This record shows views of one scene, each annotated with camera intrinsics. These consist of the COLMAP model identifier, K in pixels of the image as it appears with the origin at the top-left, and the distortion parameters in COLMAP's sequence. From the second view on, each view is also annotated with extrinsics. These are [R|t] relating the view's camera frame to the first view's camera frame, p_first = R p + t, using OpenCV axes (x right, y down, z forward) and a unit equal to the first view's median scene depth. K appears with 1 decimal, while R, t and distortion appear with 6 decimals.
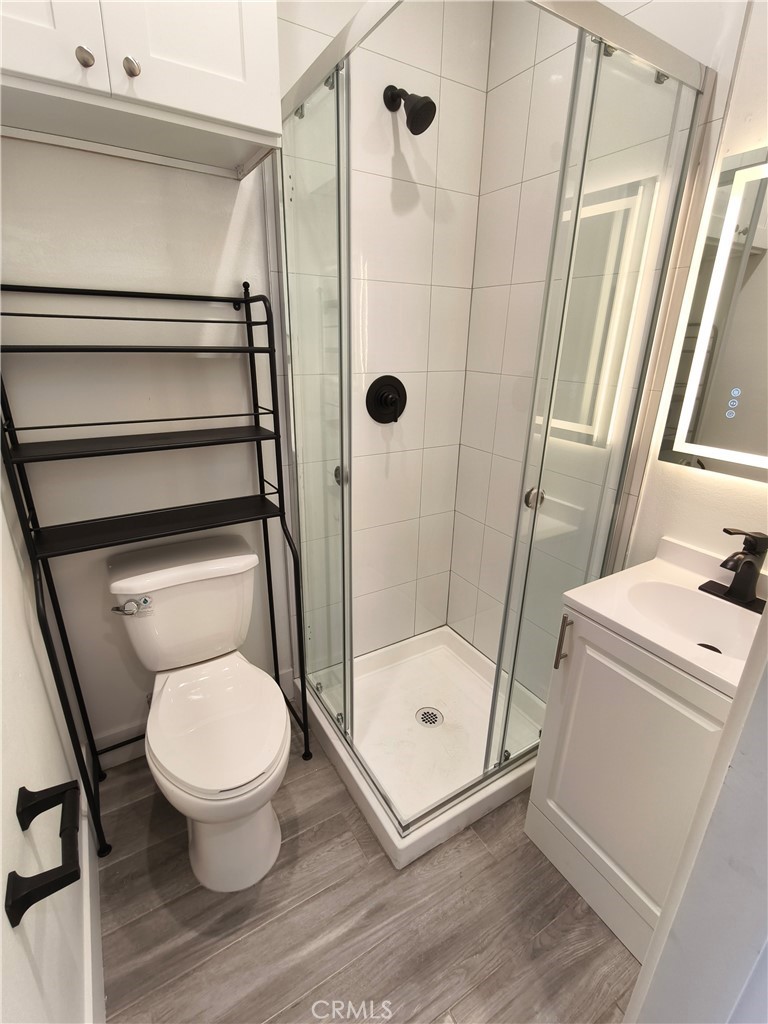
lens RADIAL K [[471.8, 0, 384.7], [0, 471.8, 516.7], [0, 0, 1]] dist [-0.000607, -0.000785]
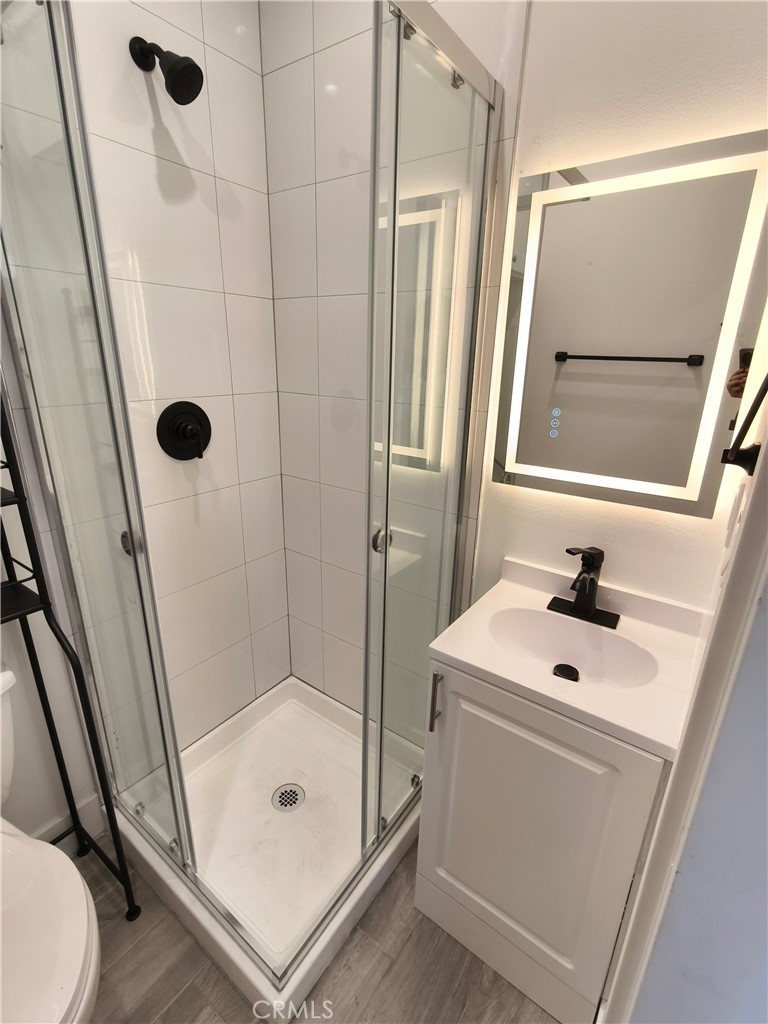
lens RADIAL K [[471.8, 0, 384.7], [0, 471.8, 516.7], [0, 0, 1]] dist [-0.000607, -0.000785]
pose [[0.922848, -0.122590, 0.365134, 0.008473], [0.130471, 0.991447, 0.003112, -0.076106], [-0.362392, 0.044767, 0.930950, 0.166234]]
